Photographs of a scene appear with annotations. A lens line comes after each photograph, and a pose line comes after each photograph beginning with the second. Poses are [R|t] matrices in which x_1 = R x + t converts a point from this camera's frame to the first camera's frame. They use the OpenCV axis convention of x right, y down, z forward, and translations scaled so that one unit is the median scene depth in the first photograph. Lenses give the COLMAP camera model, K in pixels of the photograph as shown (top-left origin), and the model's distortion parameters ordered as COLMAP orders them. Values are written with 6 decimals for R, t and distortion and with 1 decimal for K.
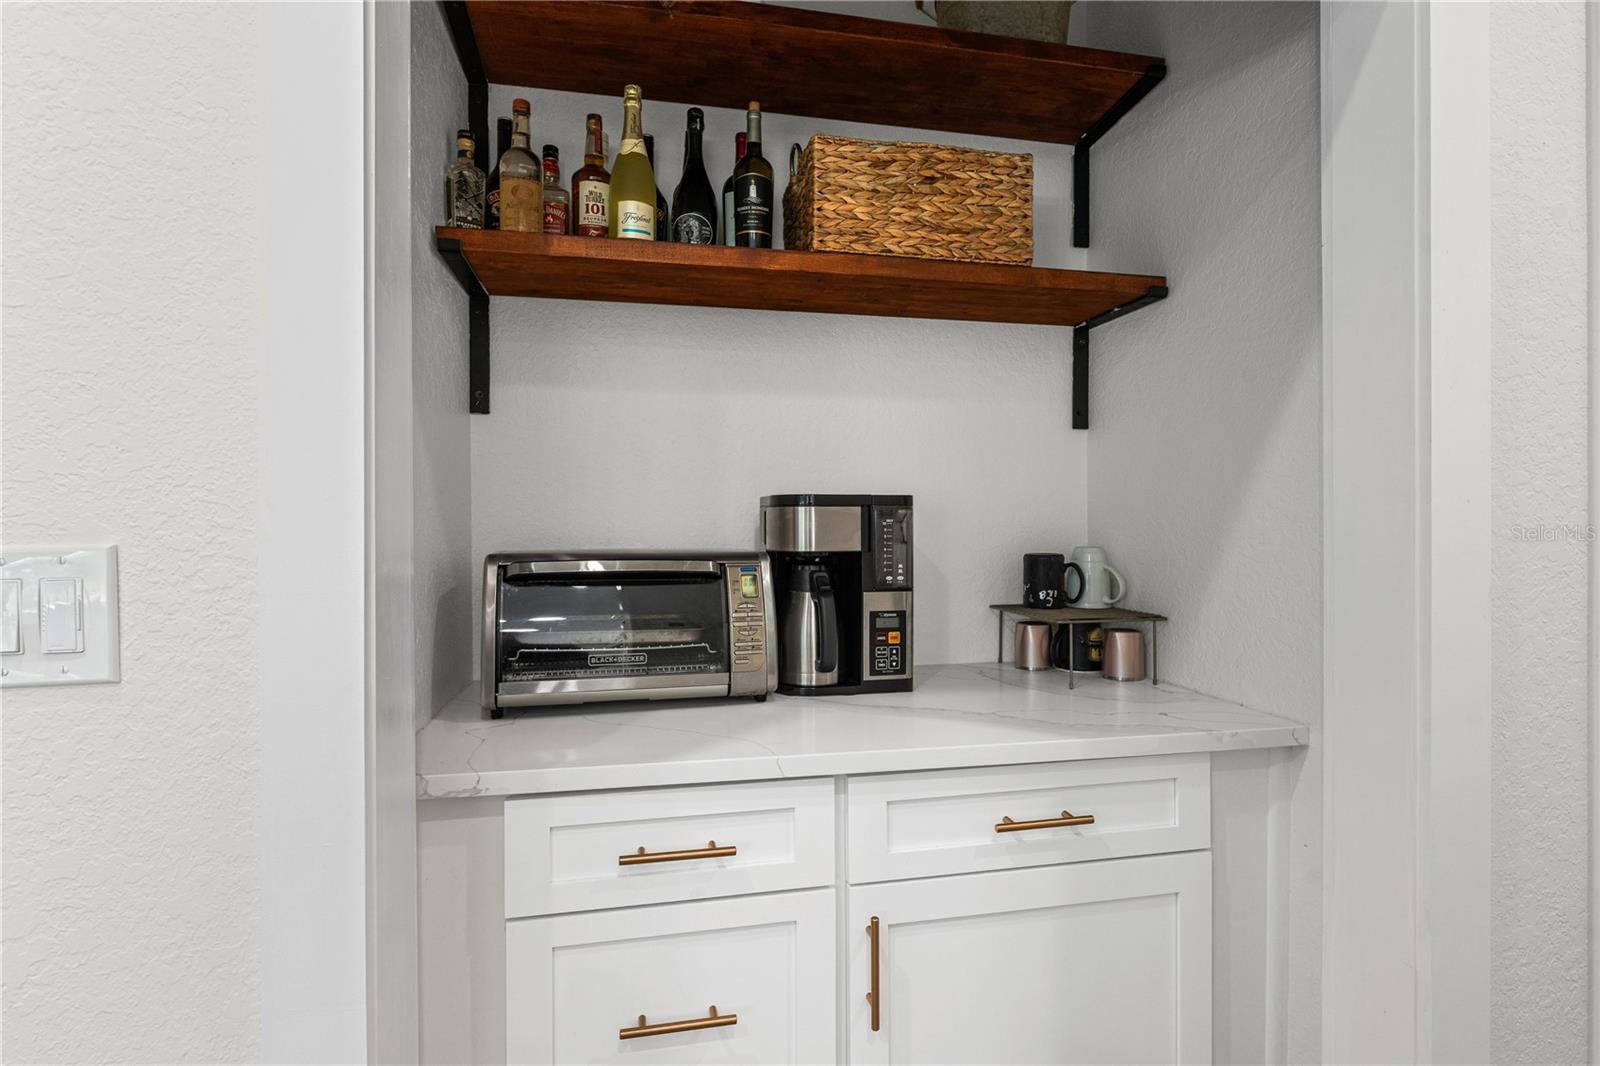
lens RADIAL K [[811.7, 0, 802.6], [0, 811.7, 528.8], [0, 0, 1]] dist [0.000497, 0.000018]
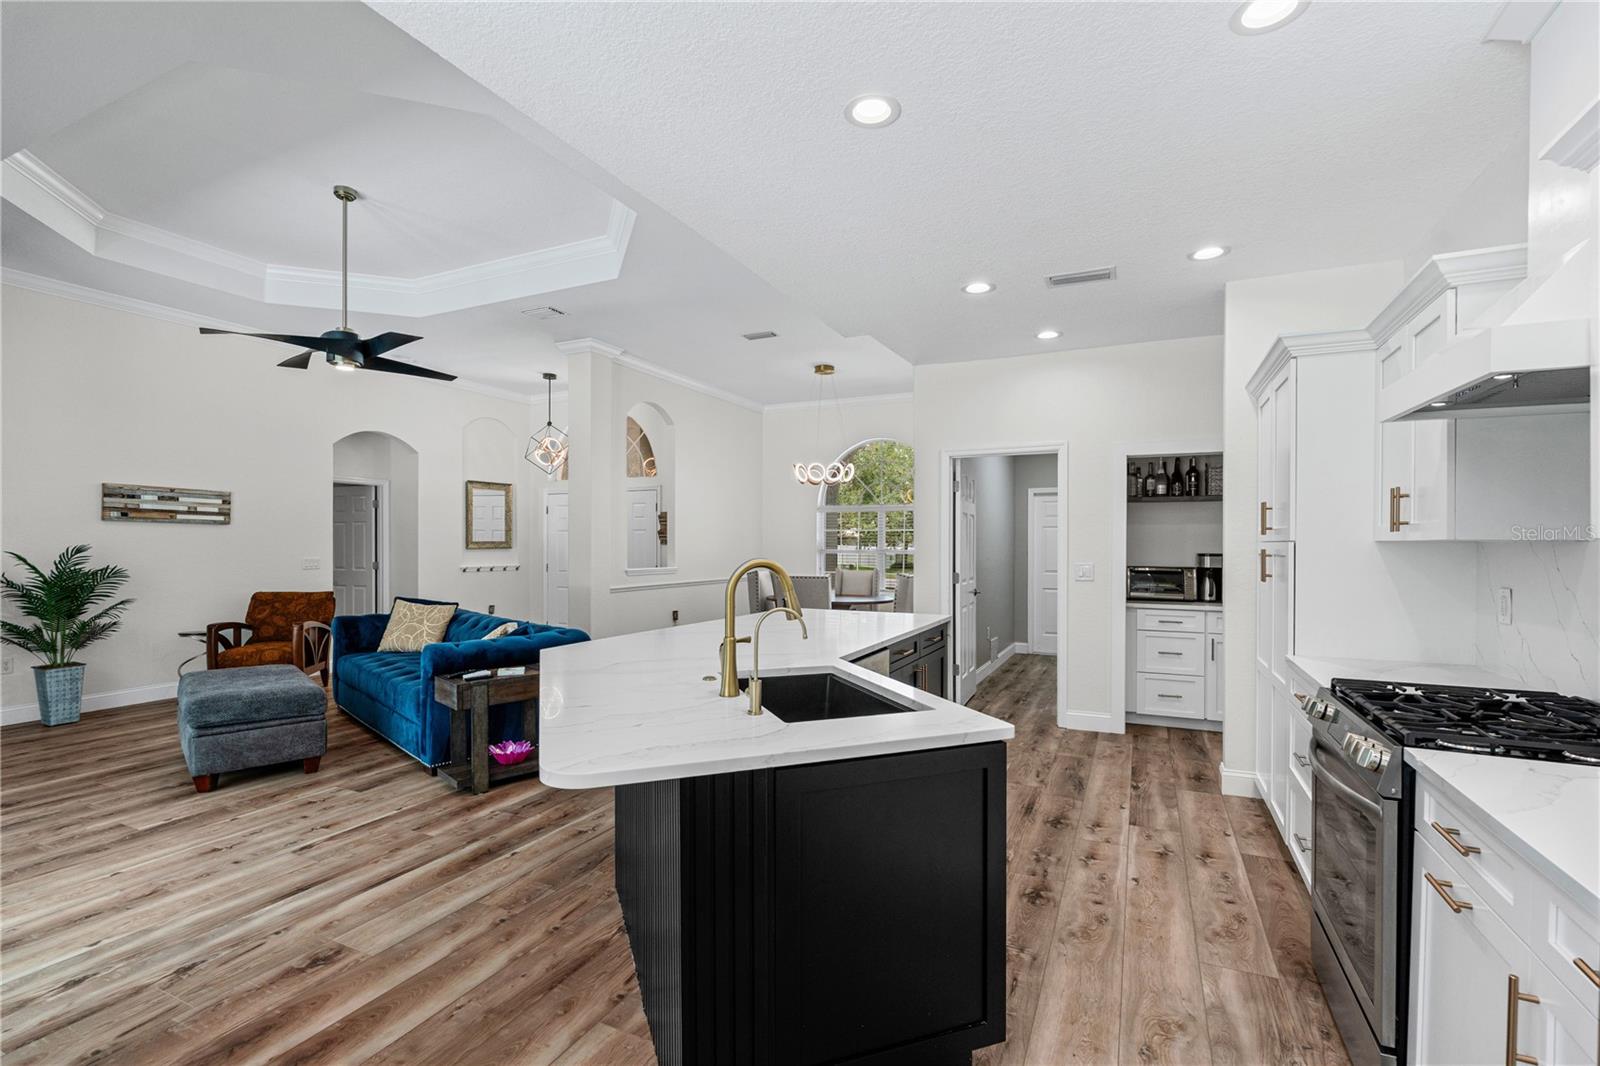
lens RADIAL K [[726.5, 0, 804.8], [0, 726.5, 542.1], [0, 0, 1]] dist [0.000764, 0.000480]
pose [[0.794594, 0.001221, -0.607140, 0.618701], [-0.006226, 0.999962, -0.006137, -0.065806], [0.607110, 0.008657, 0.794571, -3.143653]]
